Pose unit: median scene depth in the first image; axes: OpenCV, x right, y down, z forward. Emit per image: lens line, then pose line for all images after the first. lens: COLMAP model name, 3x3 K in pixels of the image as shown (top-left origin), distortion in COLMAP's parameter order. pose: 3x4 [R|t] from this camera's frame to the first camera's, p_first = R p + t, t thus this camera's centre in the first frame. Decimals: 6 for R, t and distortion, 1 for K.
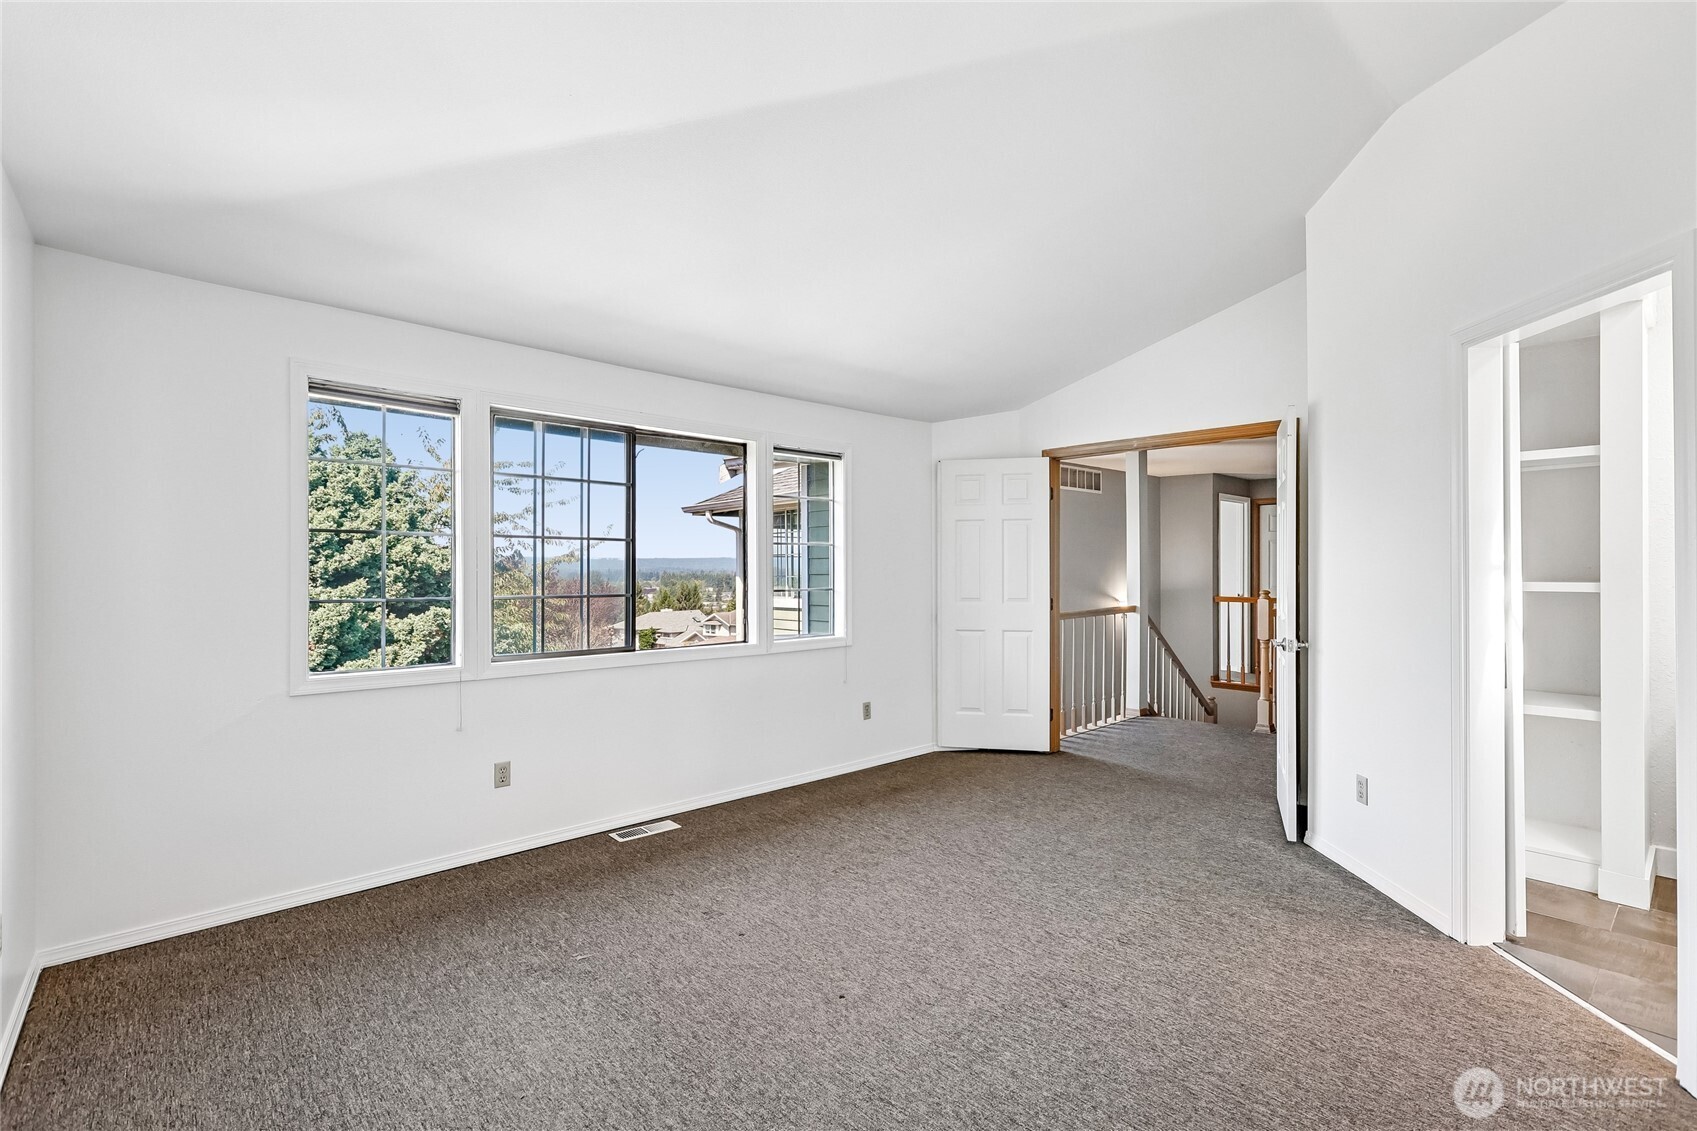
lens RADIAL K [[785.7, 0, 864.5], [0, 785.7, 574.3], [0, 0, 1]] dist [-0.001346, 0.001218]
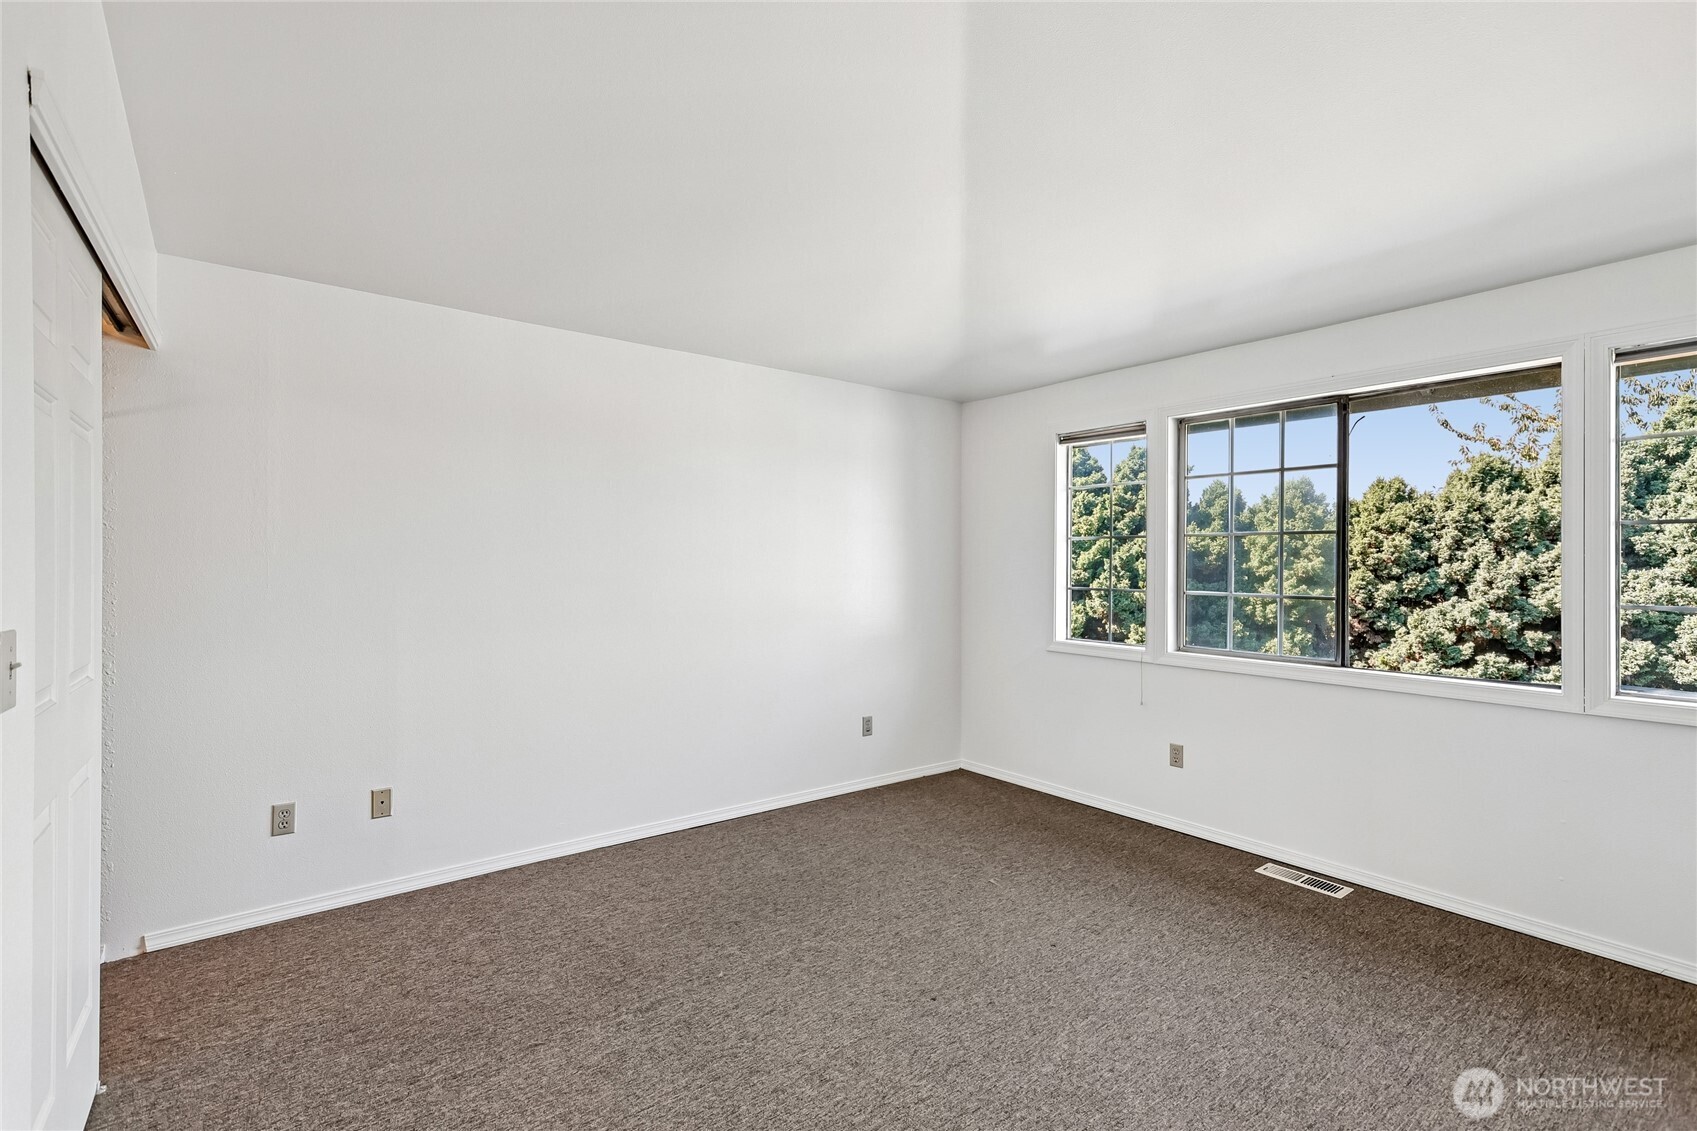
lens RADIAL K [[762.8, 0, 864.9], [0, 762.8, 557.8], [0, 0, 1]] dist [-0.007918, 0.004337]
pose [[-0.089071, -0.006080, -0.996007, 0.602224], [-0.008460, 0.999950, -0.005348, -0.008348], [0.995989, 0.007950, -0.089118, 0.638892]]
